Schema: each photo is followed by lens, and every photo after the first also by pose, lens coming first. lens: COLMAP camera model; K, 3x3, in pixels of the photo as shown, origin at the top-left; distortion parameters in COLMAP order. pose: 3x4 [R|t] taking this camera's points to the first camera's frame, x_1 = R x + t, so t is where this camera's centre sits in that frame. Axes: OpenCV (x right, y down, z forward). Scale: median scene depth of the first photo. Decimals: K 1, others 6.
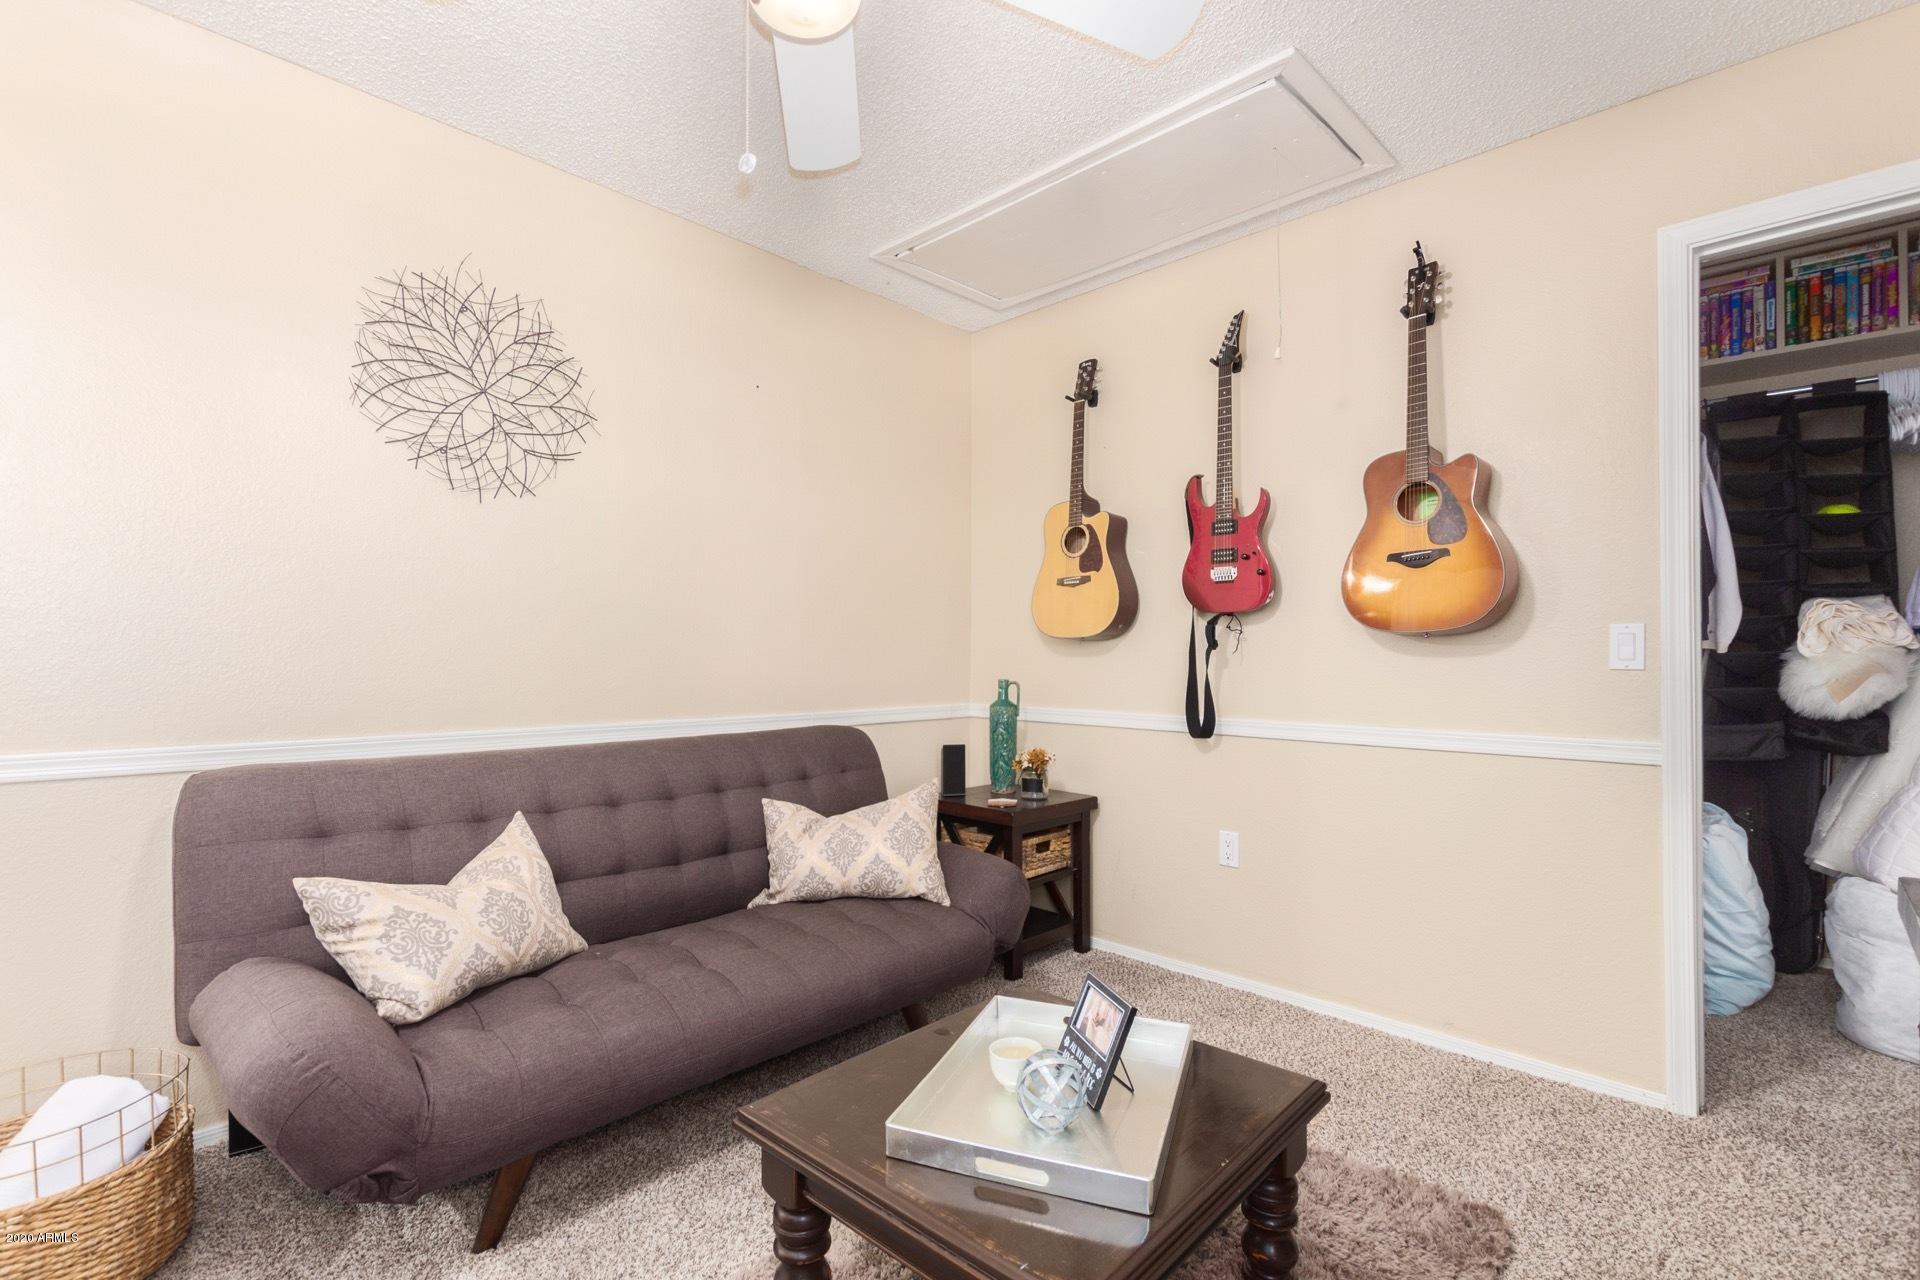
lens RADIAL K [[860.6, 0, 953.8], [0, 860.6, 649.4], [0, 0, 1]] dist [0.001517, -0.000141]
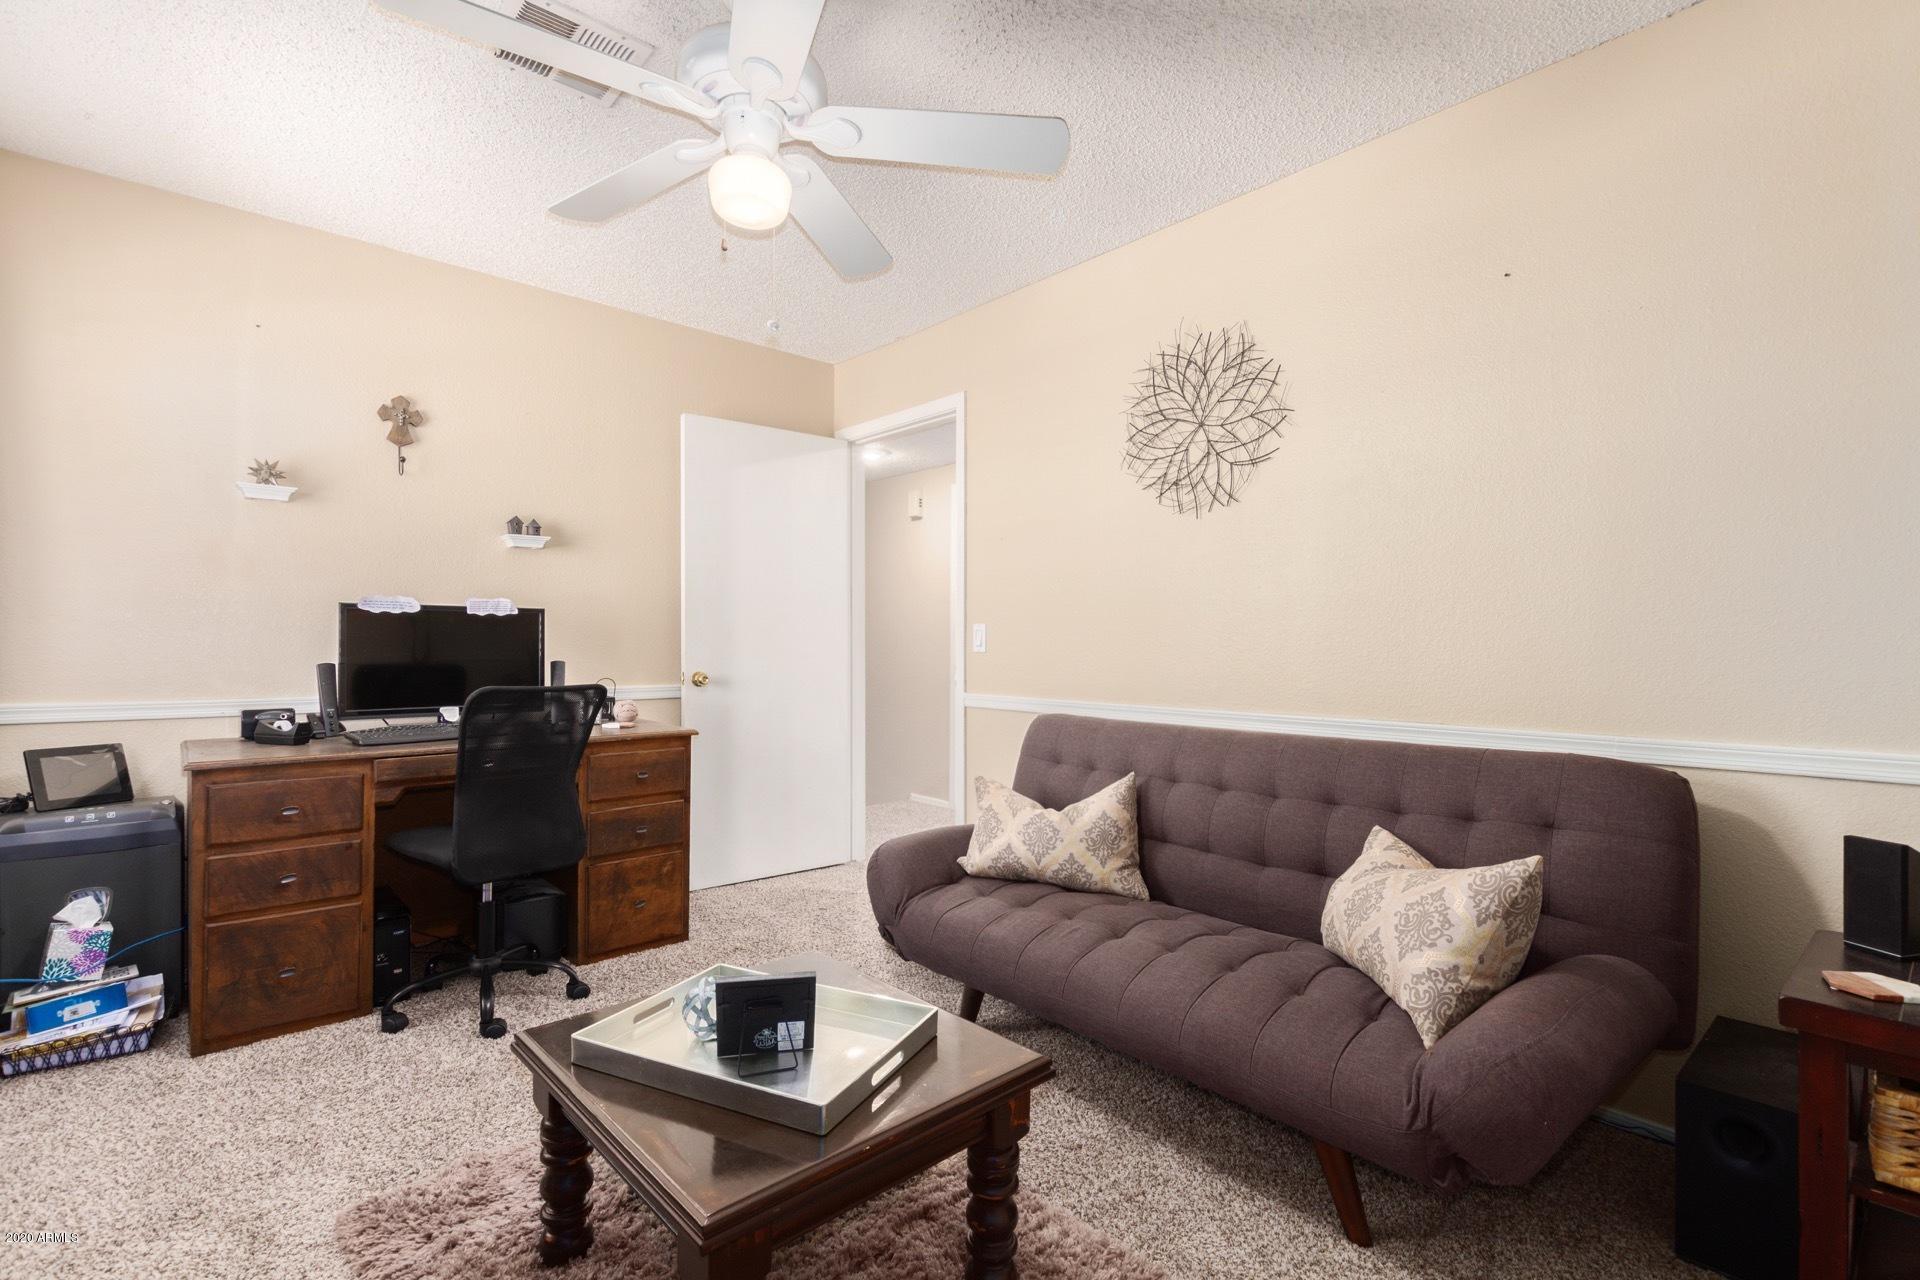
lens RADIAL K [[860.6, 0, 953.8], [0, 860.6, 649.4], [0, 0, 1]] dist [0.001517, -0.000141]
pose [[-0.066375, -0.003539, -0.997788, 0.663347], [-0.000633, 0.999994, -0.003505, 0.015516], [0.997795, 0.000399, -0.066377, 0.738060]]
